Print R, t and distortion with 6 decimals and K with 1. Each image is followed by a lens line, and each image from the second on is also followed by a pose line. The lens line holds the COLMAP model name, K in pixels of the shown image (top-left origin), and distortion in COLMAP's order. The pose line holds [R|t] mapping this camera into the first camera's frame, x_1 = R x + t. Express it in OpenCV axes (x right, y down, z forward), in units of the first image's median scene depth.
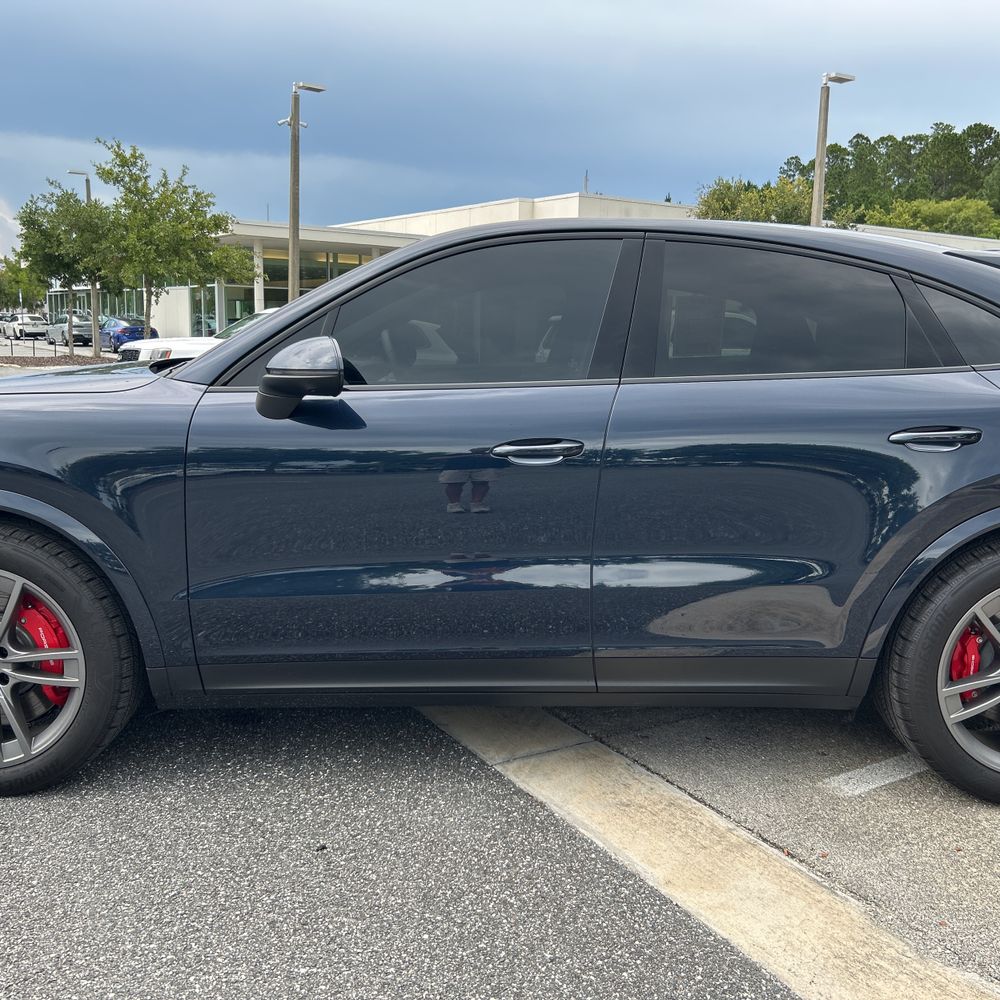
lens RADIAL K [[1016.1, 0, 500.0], [0, 1016.1, 500.0], [0, 0, 1]] dist [0.013799, -0.002254]
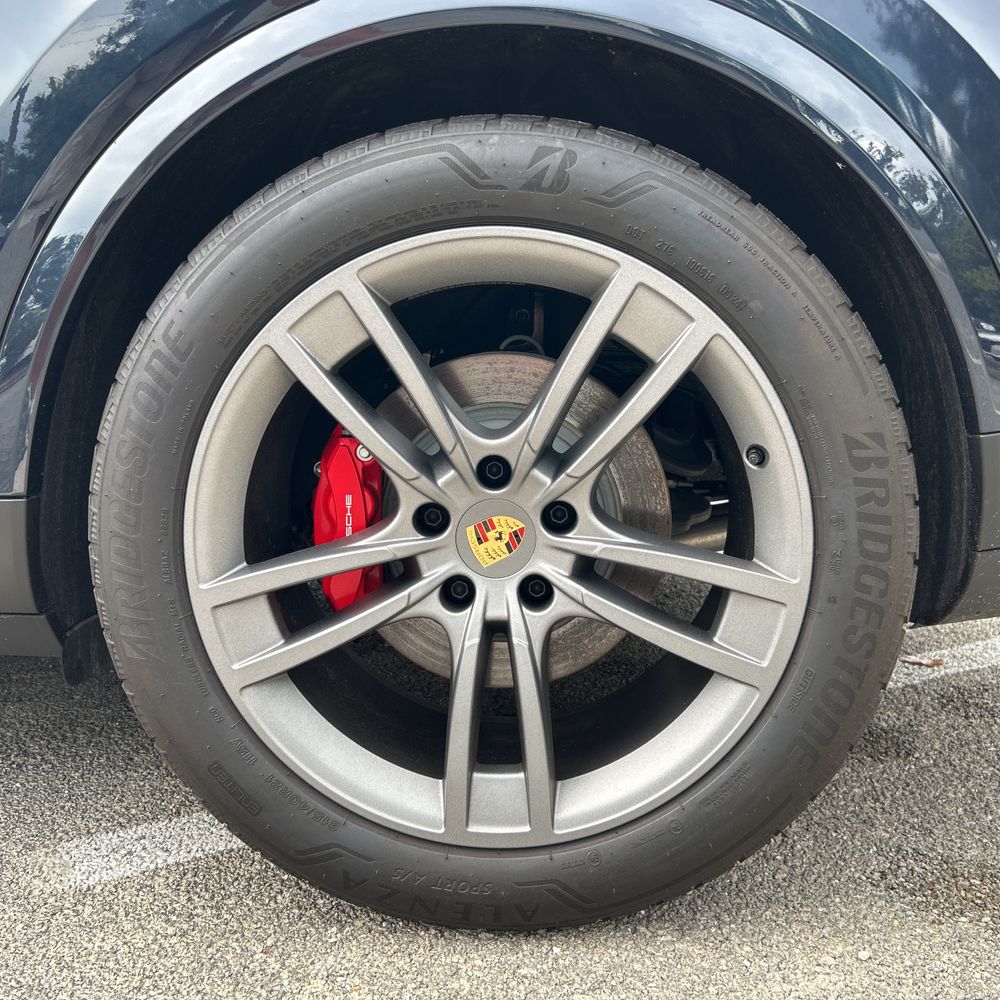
lens RADIAL K [[1016.1, 0, 500.0], [0, 1016.1, 500.0], [0, 0, 1]] dist [0.013799, -0.002254]
pose [[0.997304, -0.014498, -0.071935, 0.093772], [0.012982, 0.999685, -0.021496, 0.027648], [0.072224, 0.020504, 0.997178, 0.115704]]
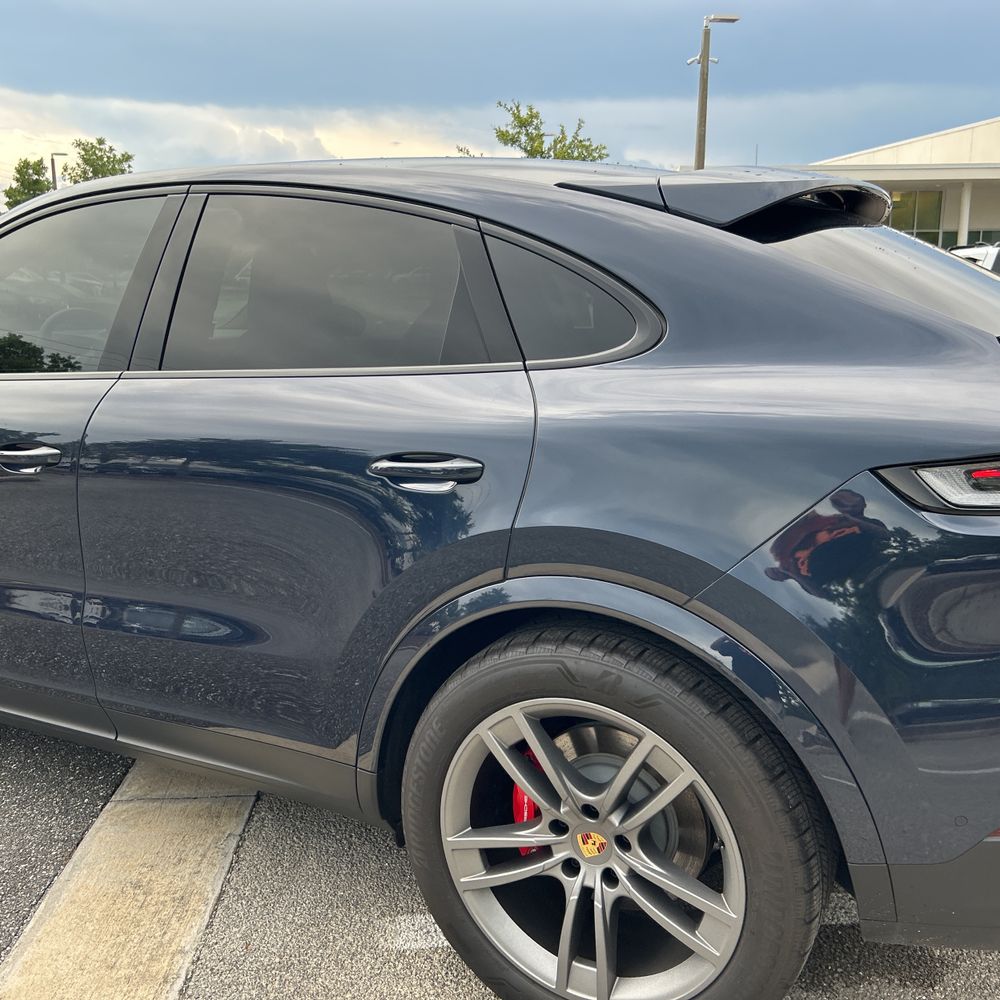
lens RADIAL K [[1016.1, 0, 500.0], [0, 1016.1, 500.0], [0, 0, 1]] dist [0.013799, -0.002254]
pose [[0.875791, 0.072996, -0.477138, 0.130221], [-0.048777, 0.996823, 0.062969, -0.014764], [0.480219, -0.031874, 0.876569, 0.074795]]
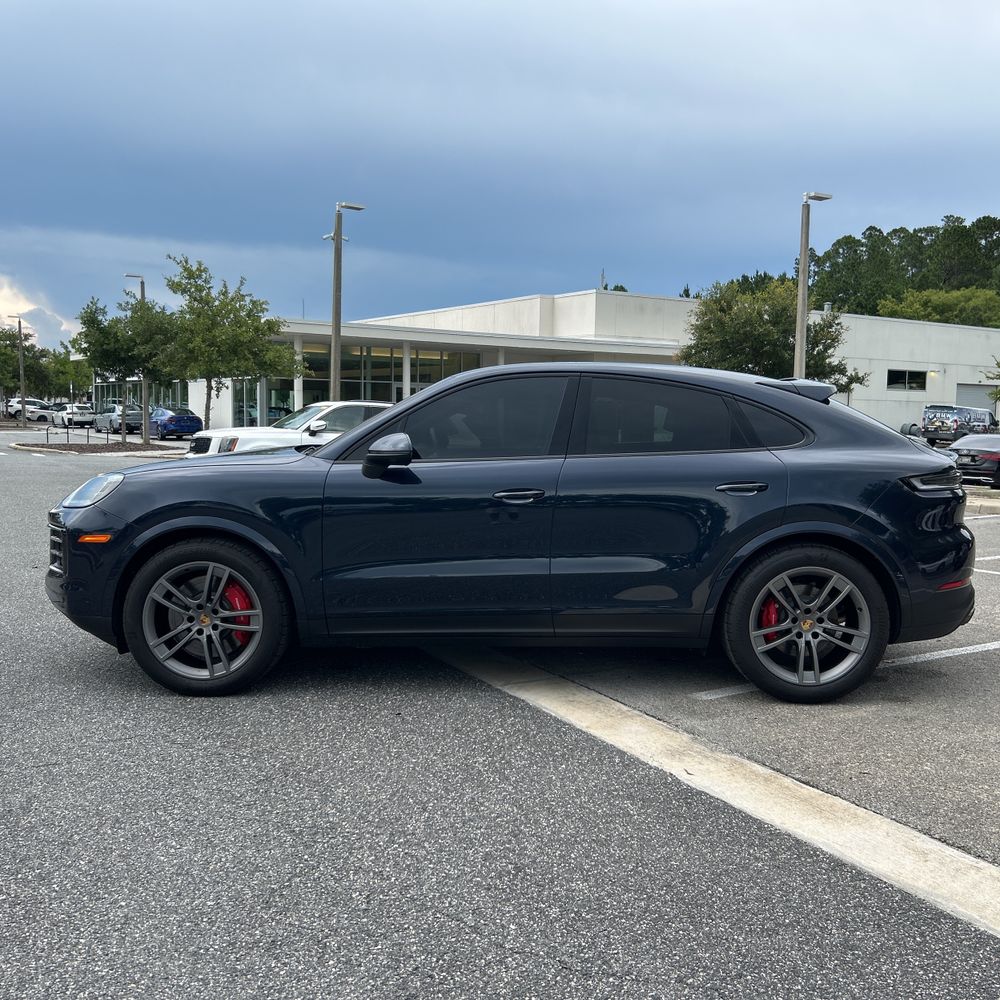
lens RADIAL K [[1026.0, 0, 498.8], [0, 1026.0, 531.8], [0, 0, 1]] dist [-0.000366, 0.005661]
pose [[0.999641, -0.001491, -0.026748, 0.007919], [0.000084, 0.998619, -0.052537, 0.017399], [0.026789, 0.052516, 0.998261, -0.126347]]
